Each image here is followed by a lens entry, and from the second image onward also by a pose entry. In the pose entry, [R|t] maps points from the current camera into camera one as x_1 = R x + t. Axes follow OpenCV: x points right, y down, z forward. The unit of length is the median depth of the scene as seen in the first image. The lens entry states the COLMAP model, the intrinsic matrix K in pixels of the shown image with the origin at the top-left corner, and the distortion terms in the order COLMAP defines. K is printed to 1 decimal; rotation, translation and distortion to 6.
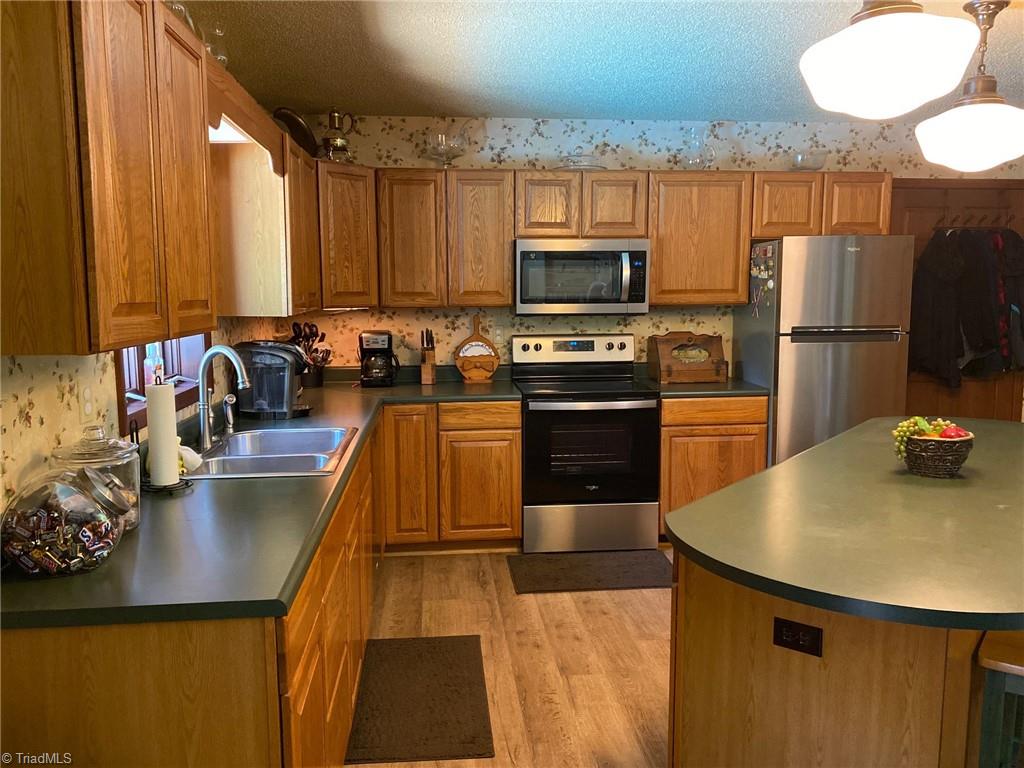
lens RADIAL K [[797.2, 0, 512.0], [0, 797.2, 384.0], [0, 0, 1]] dist [0.088769, -0.158039]
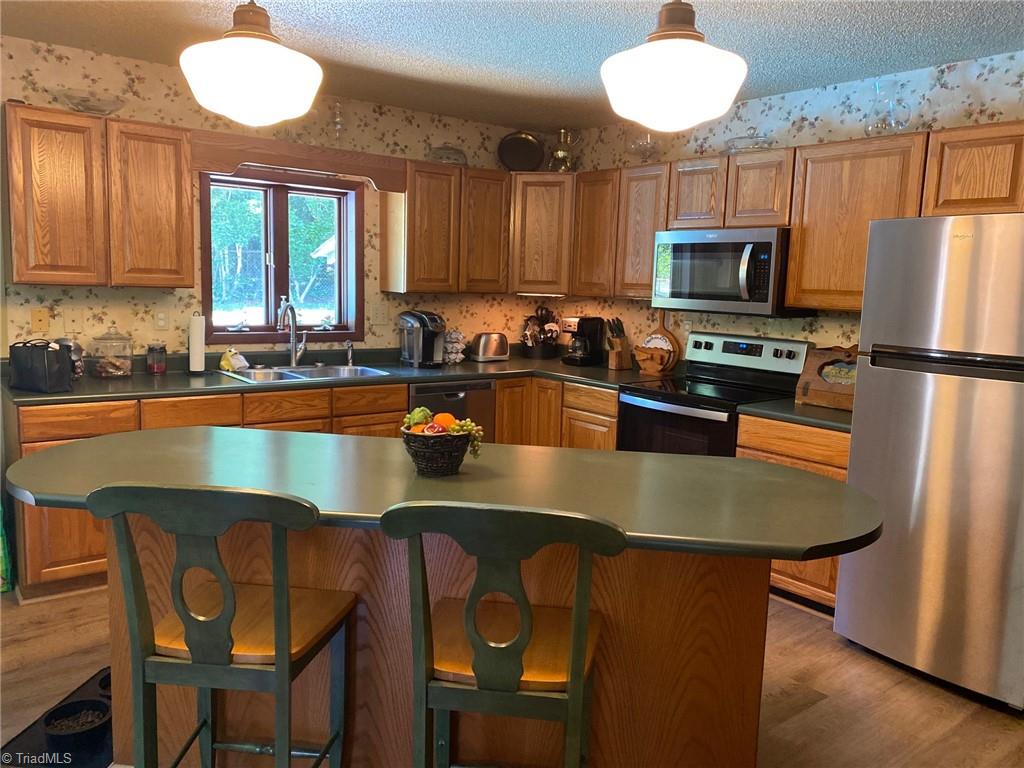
lens RADIAL K [[815.8, 0, 512.0], [0, 815.8, 384.0], [0, 0, 1]] dist [0.029254, 0.006623]
pose [[0.528353, 0.133760, -0.838422, 0.745849], [-0.139031, 0.987812, 0.069980, -0.038168], [0.837564, 0.079592, 0.540510, 0.297222]]
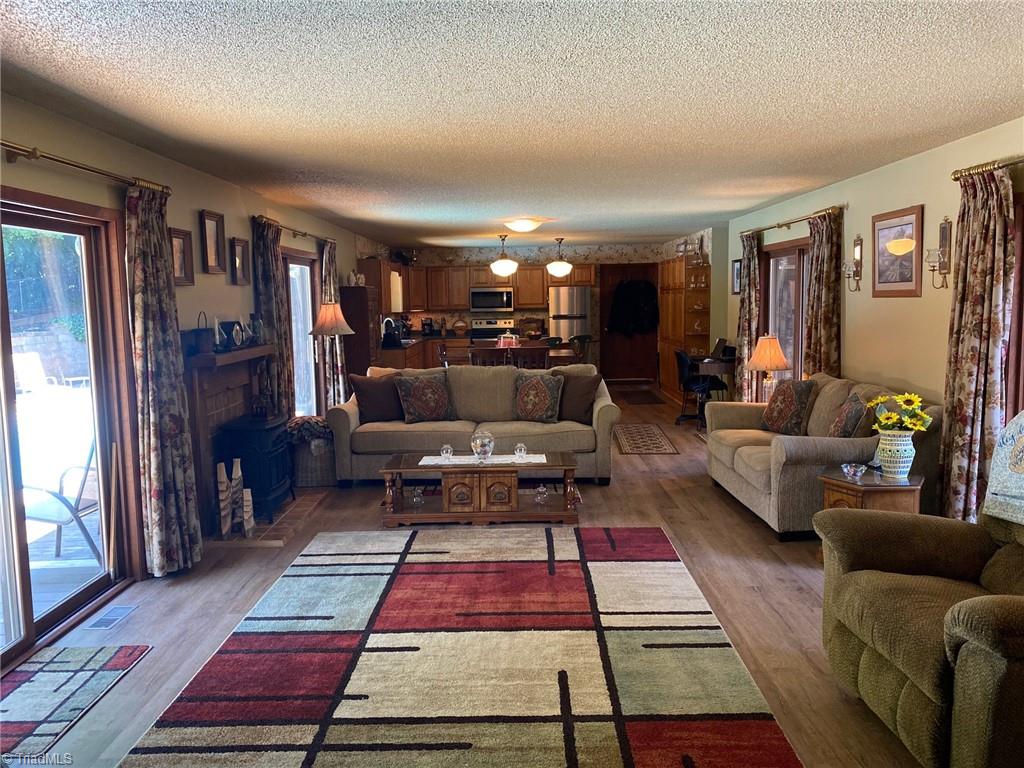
lens RADIAL K [[797.2, 0, 512.0], [0, 797.2, 384.0], [0, 0, 1]] dist [0.088769, -0.158039]
pose [[0.995151, -0.001489, -0.098346, 0.452947], [0.000414, 0.999940, -0.010951, 0.219428], [0.098356, 0.010857, 0.995092, -2.001479]]
